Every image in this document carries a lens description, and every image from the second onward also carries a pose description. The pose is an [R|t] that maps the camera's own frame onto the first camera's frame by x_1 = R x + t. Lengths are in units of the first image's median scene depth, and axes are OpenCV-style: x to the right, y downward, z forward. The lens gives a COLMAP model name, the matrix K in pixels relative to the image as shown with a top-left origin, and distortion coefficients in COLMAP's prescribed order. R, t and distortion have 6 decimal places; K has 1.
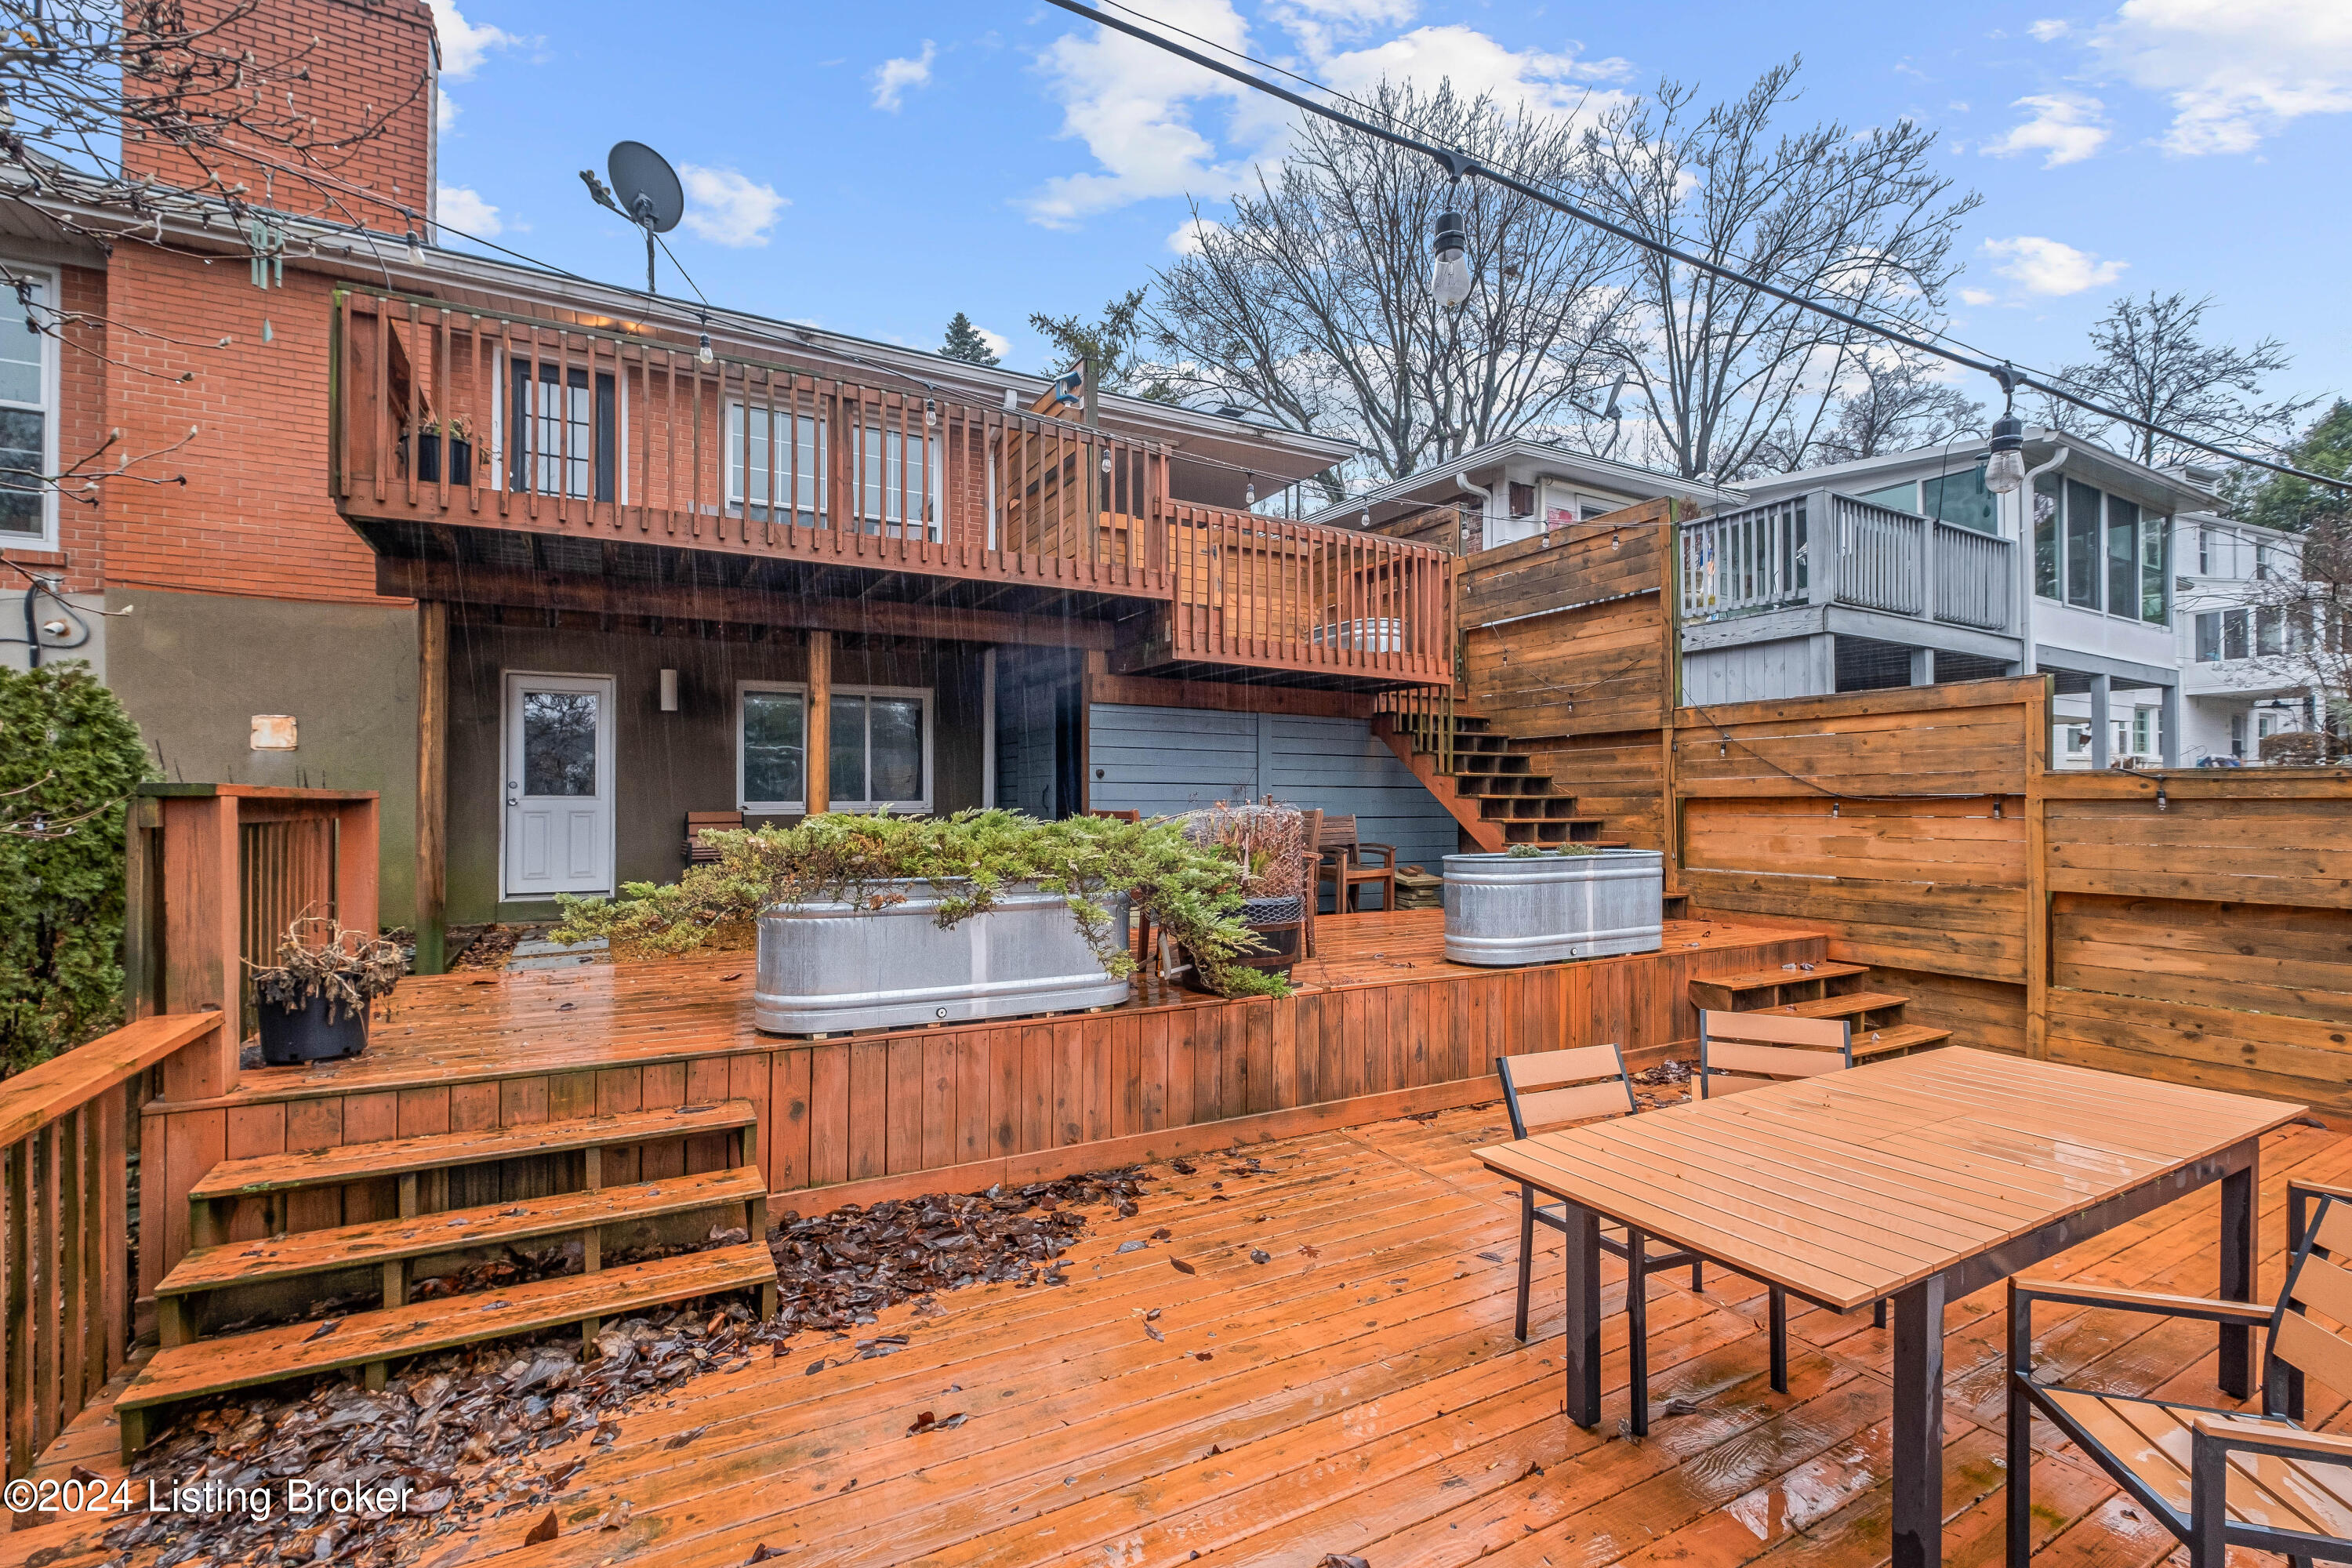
lens RADIAL K [[1042.2, 0, 1165.6], [0, 1042.2, 785.3], [0, 0, 1]] dist [-0.000100, -0.002881]
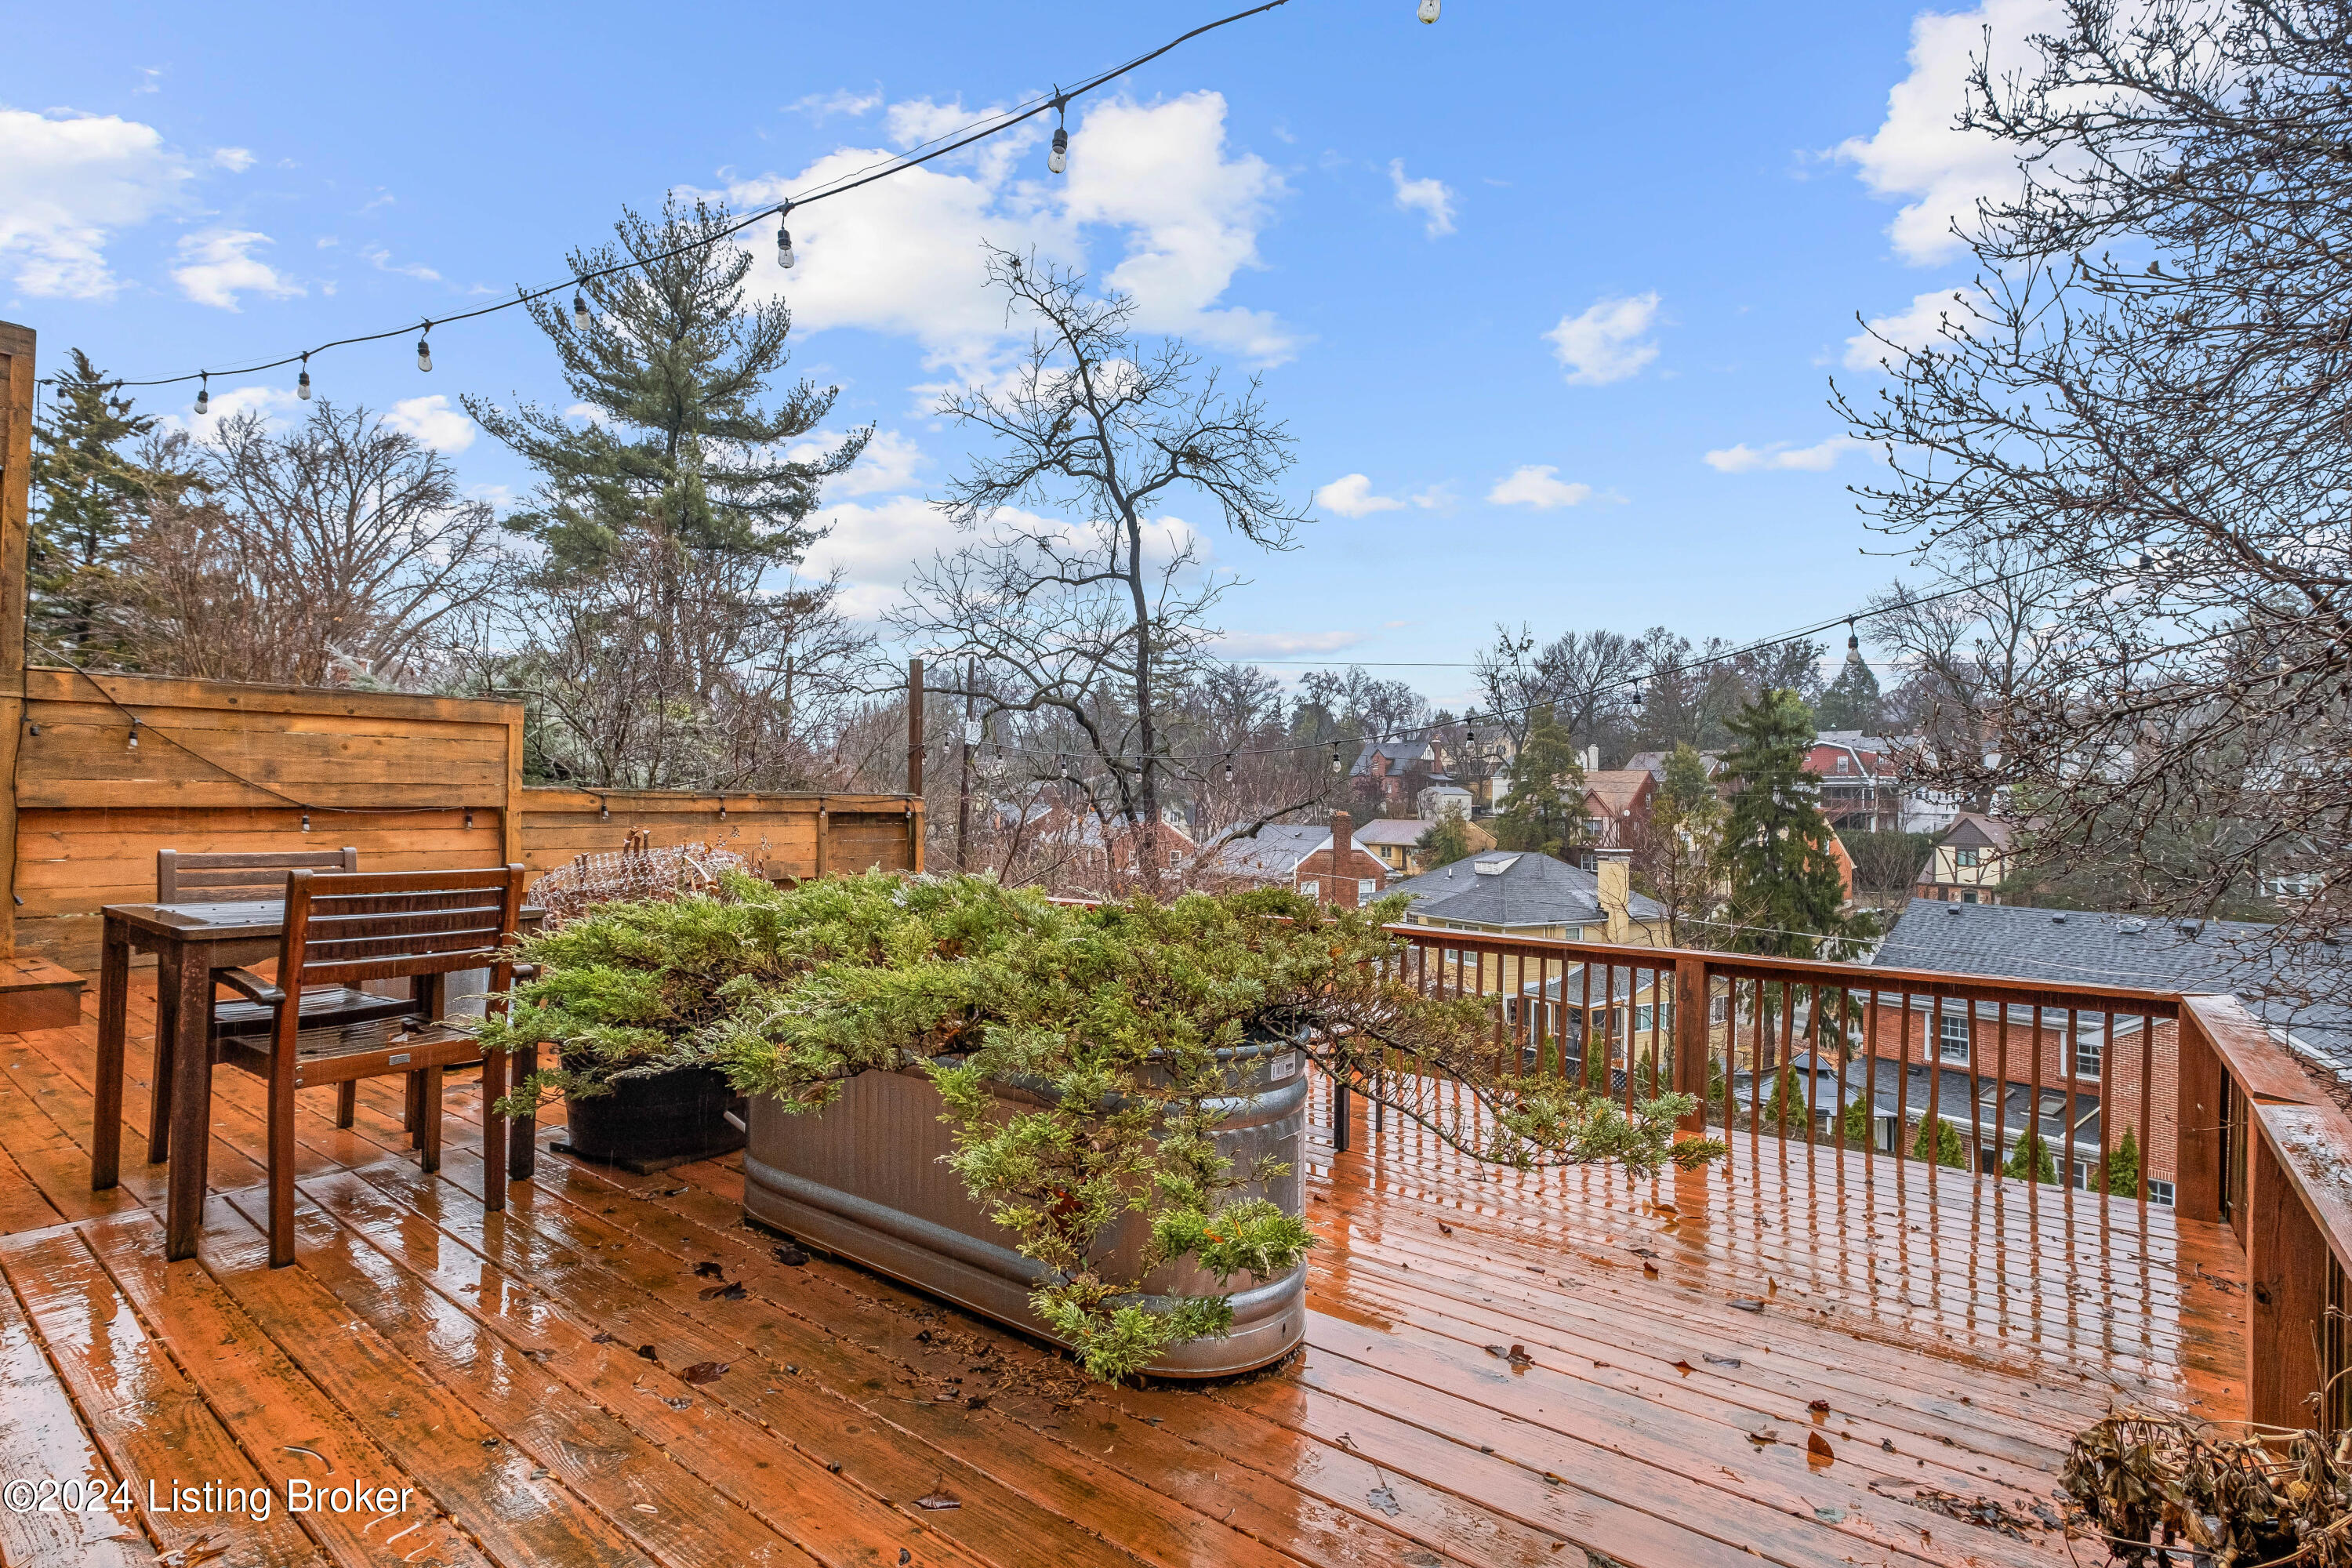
lens RADIAL K [[1137.7, 0, 1178.4], [0, 1137.7, 783.5], [0, 0, 1]] dist [-0.007850, -0.001640]
pose [[-0.408362, 0.010017, 0.912765, -0.453461], [-0.027889, 0.999336, -0.023444, -0.006307], [-0.912394, -0.035030, -0.407811, 0.674581]]
